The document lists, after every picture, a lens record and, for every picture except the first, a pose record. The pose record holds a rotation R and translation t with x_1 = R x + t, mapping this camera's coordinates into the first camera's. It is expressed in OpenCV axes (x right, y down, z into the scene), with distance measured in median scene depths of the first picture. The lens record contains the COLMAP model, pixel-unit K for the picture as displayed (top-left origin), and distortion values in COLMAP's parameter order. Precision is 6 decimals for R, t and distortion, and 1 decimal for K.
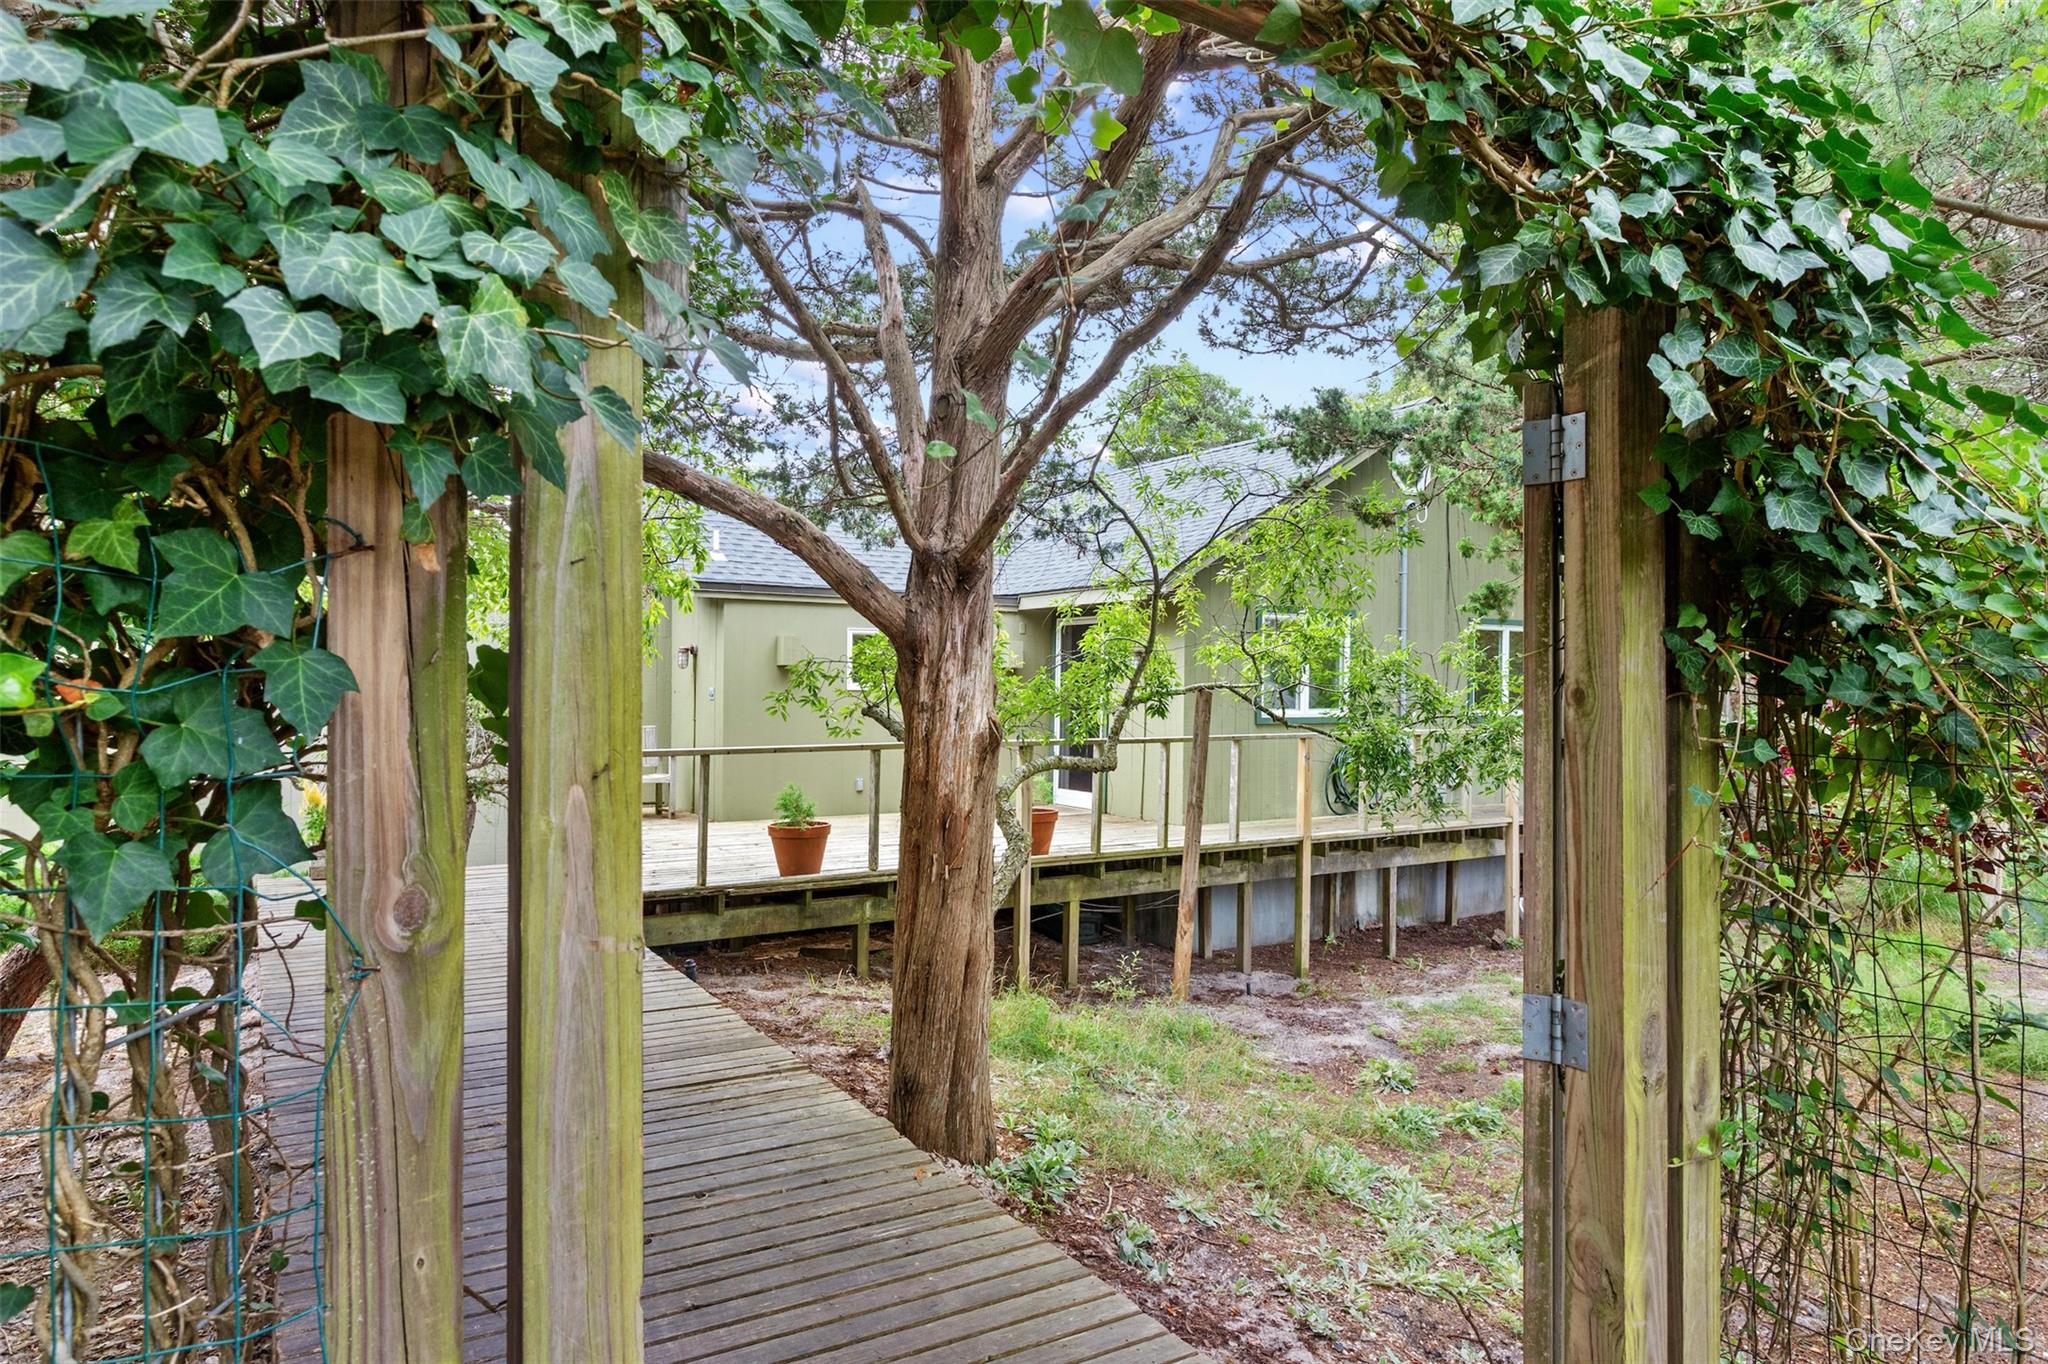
lens RADIAL K [[1226.5, 0, 1024.0], [0, 1226.5, 682.0], [0, 0, 1]] dist [0.005061, -0.000085]
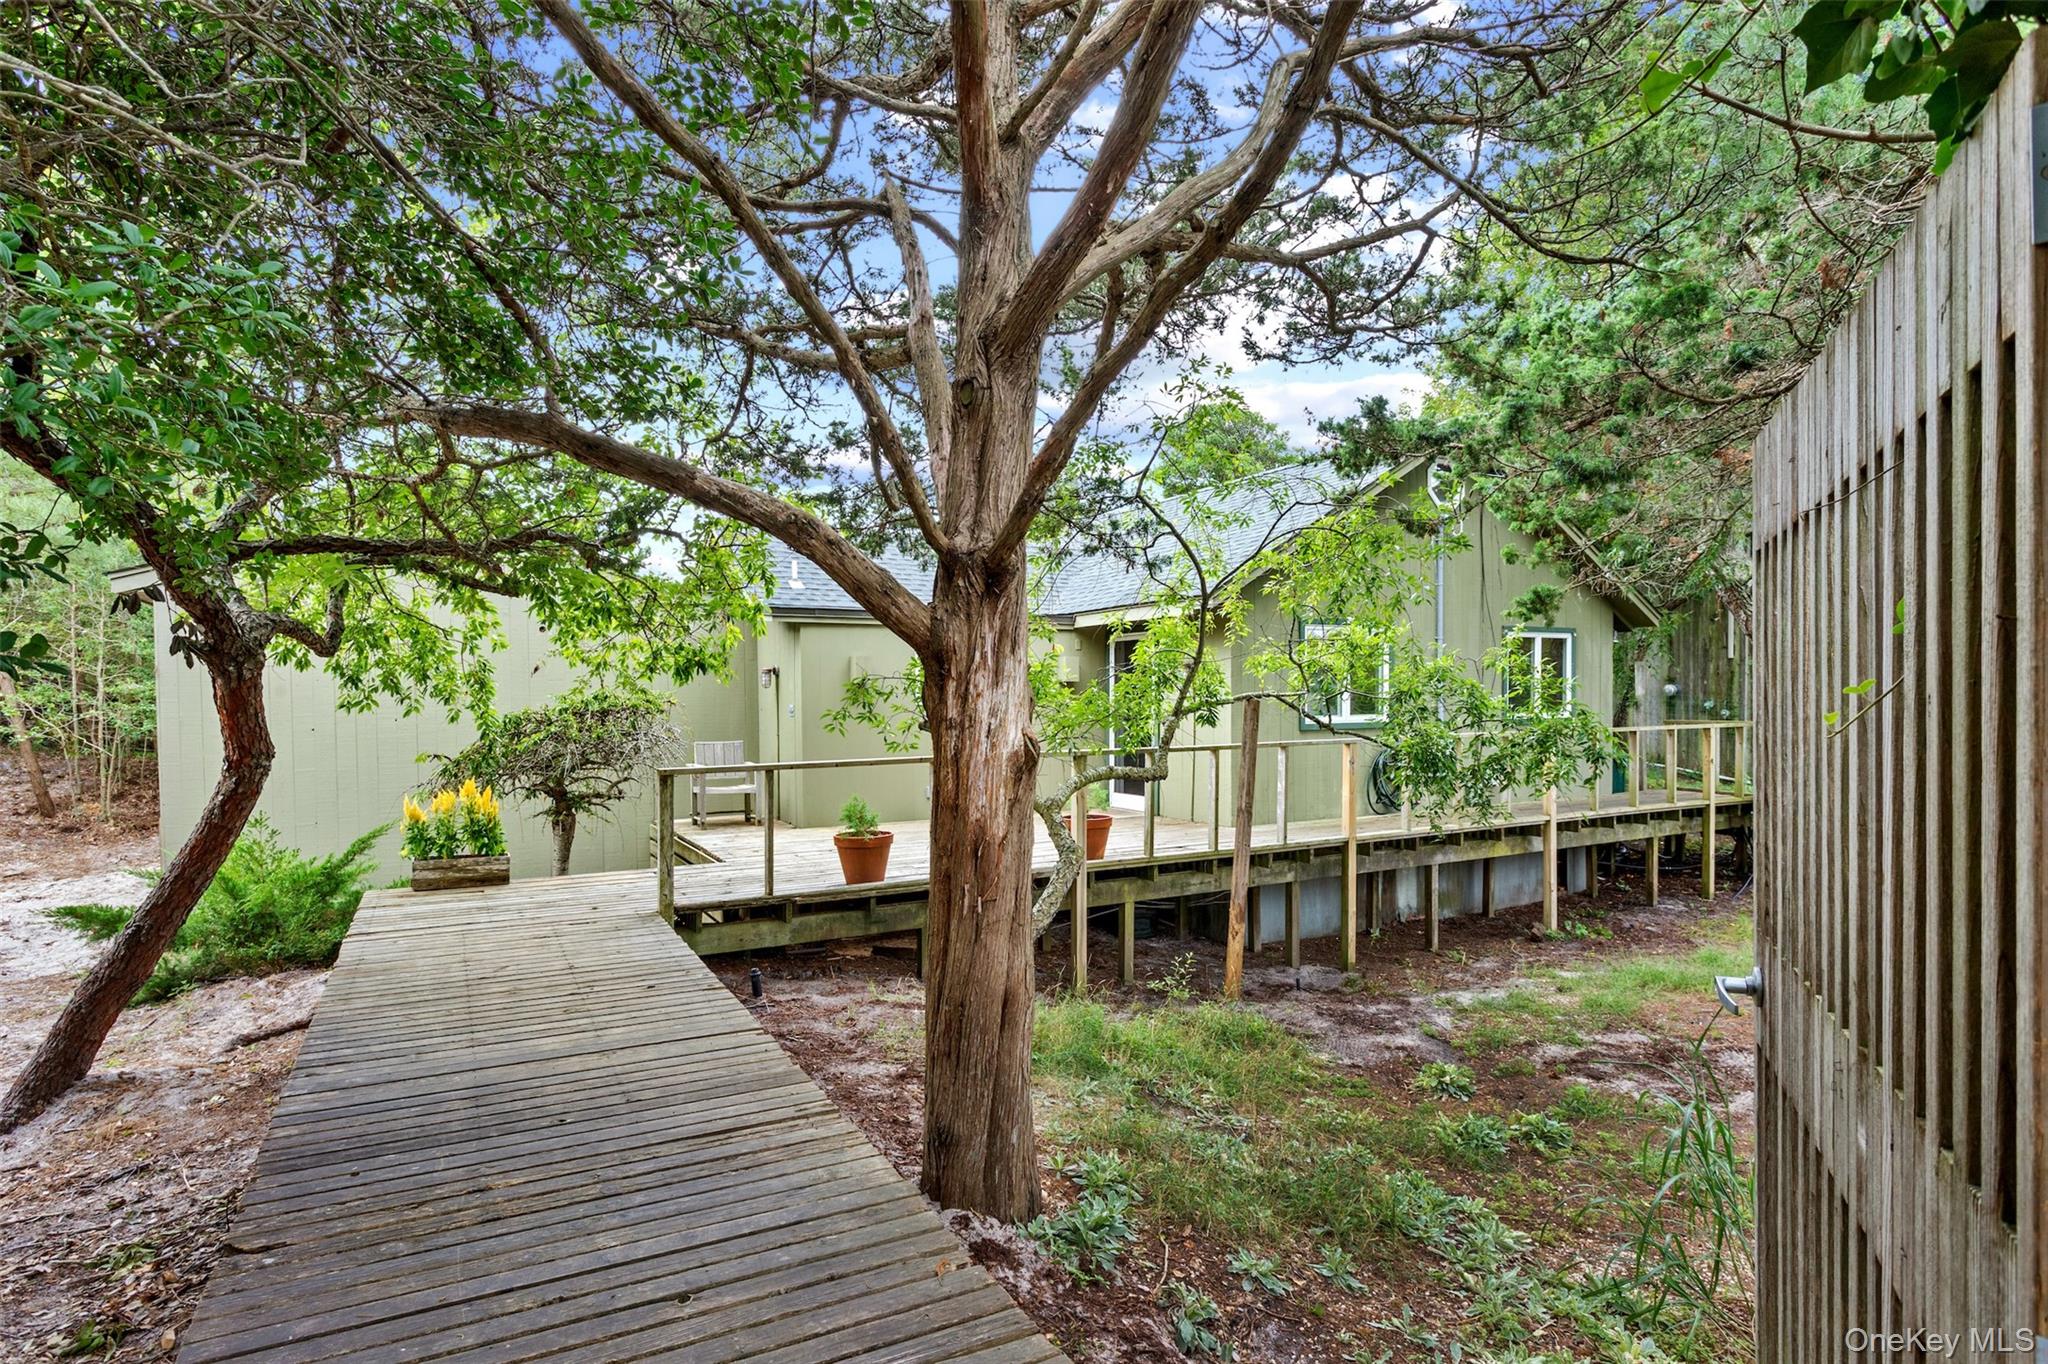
lens RADIAL K [[1018.2, 0, 1018.5], [0, 1018.2, 717.9], [0, 0, 1]] dist [-0.004586, 0.000093]
pose [[0.997341, -0.017020, -0.070856, 0.012588], [0.018576, 0.999599, 0.021367, 0.000555], [0.070464, -0.022626, 0.997258, 0.147615]]
